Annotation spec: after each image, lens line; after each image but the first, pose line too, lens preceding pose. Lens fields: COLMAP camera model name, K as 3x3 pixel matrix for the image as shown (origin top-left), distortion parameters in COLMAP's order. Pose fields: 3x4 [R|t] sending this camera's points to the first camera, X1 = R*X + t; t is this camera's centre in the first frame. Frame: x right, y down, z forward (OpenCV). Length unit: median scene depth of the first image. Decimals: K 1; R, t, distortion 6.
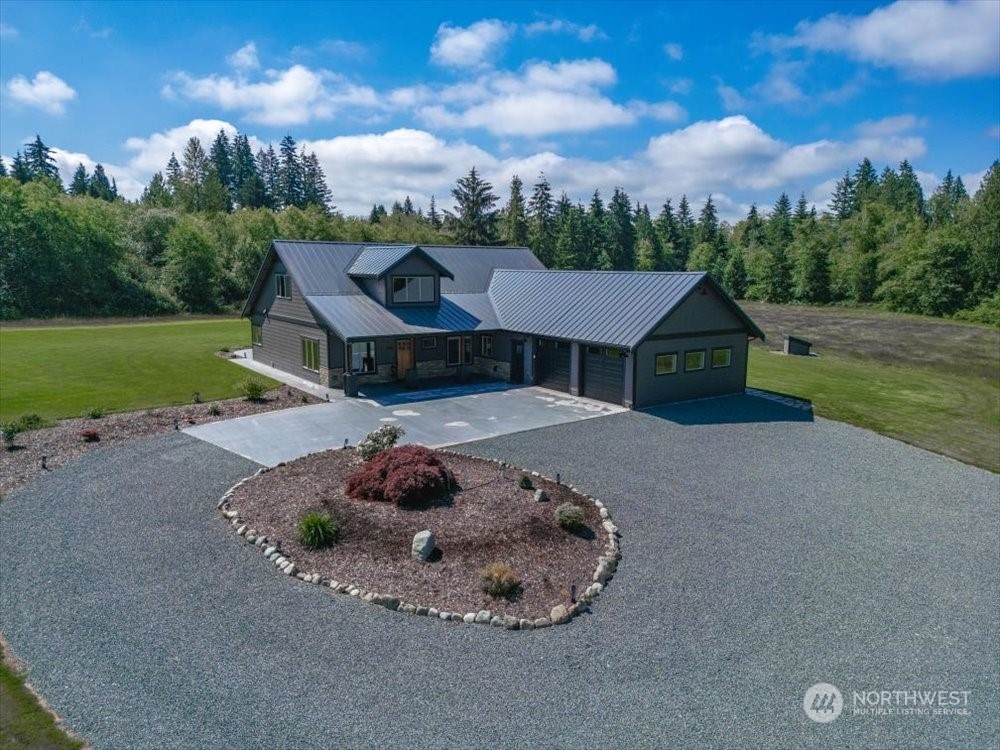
lens RADIAL K [[700.2, 0, 500.0], [0, 700.2, 375.0], [0, 0, 1]] dist [0.031993, -0.003906]
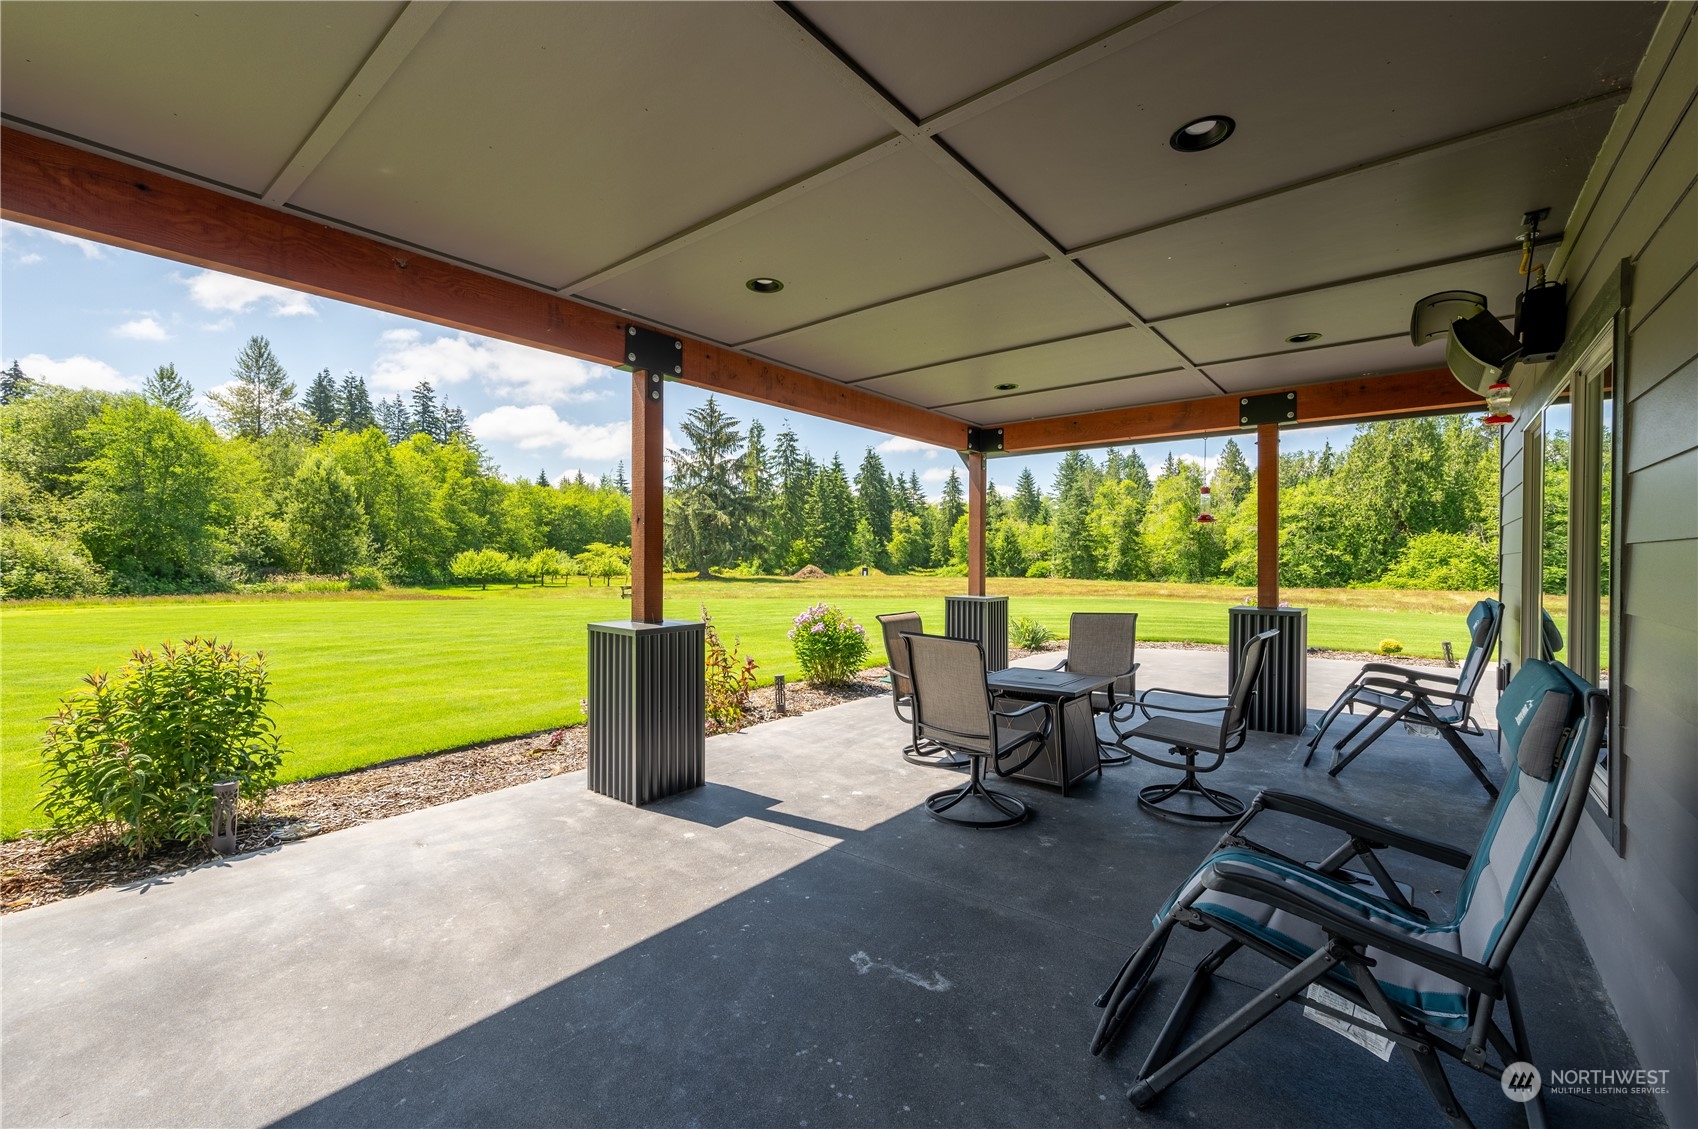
lens RADIAL K [[689.0, 0, 849.0], [0, 689.0, 564.5], [0, 0, 1]] dist [-0.000606, -0.000129]
pose [[0.964249, -0.003450, 0.264977, -0.082343], [0.042938, 0.988736, -0.143379, -0.017173], [-0.261498, 0.149630, 0.953535, 0.296438]]
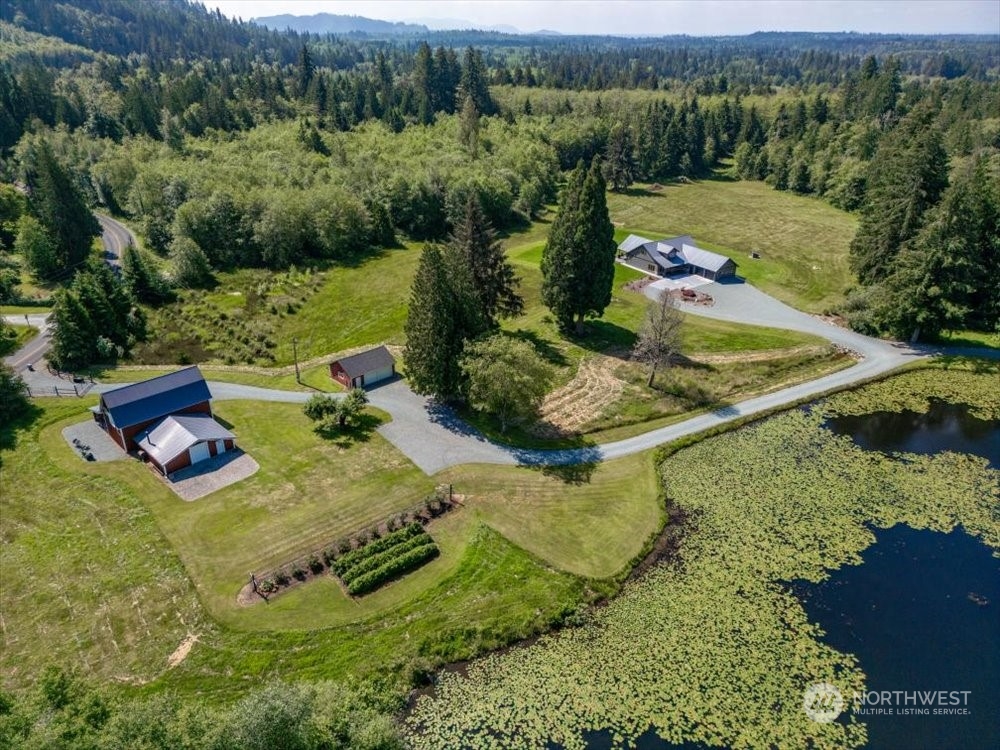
lens RADIAL K [[700.2, 0, 500.0], [0, 700.2, 375.0], [0, 0, 1]] dist [0.031993, -0.003906]
pose [[0.999025, 0.020717, -0.038978, -0.263628], [-0.008309, 0.955498, 0.294881, -0.178434], [0.043353, -0.294270, 0.954739, -0.959446]]
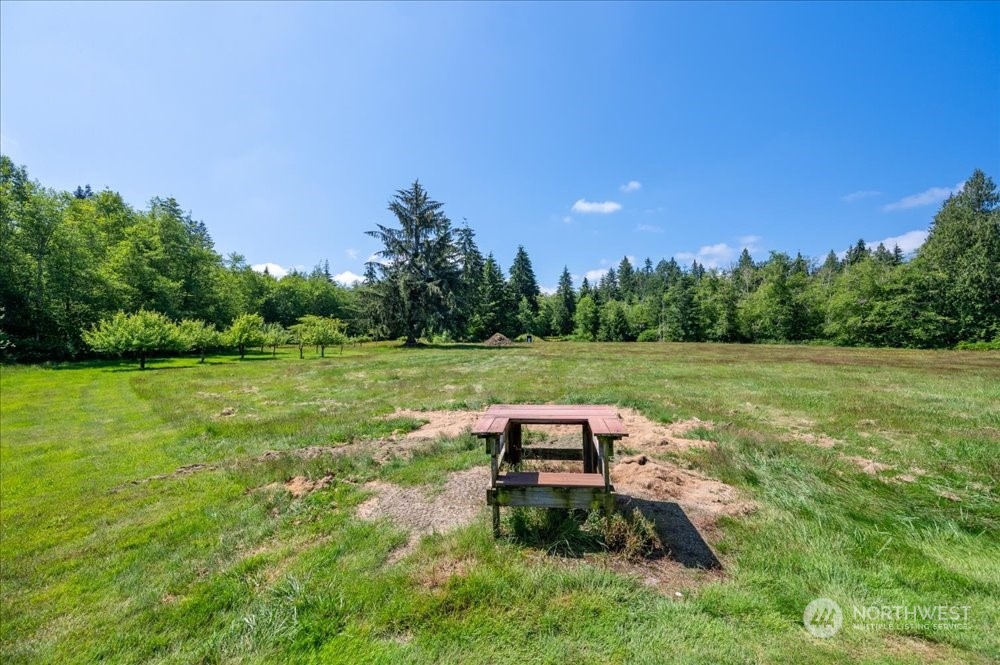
lens RADIAL K [[399.3, 0, 500.0], [0, 399.3, 332.5], [0, 0, 1]] dist [-0.000661, -0.000066]
pose [[0.934679, -0.010727, 0.355330, -0.102593], [0.066475, 0.987187, -0.145059, -0.051017], [-0.349221, 0.159204, 0.923417, 0.537192]]
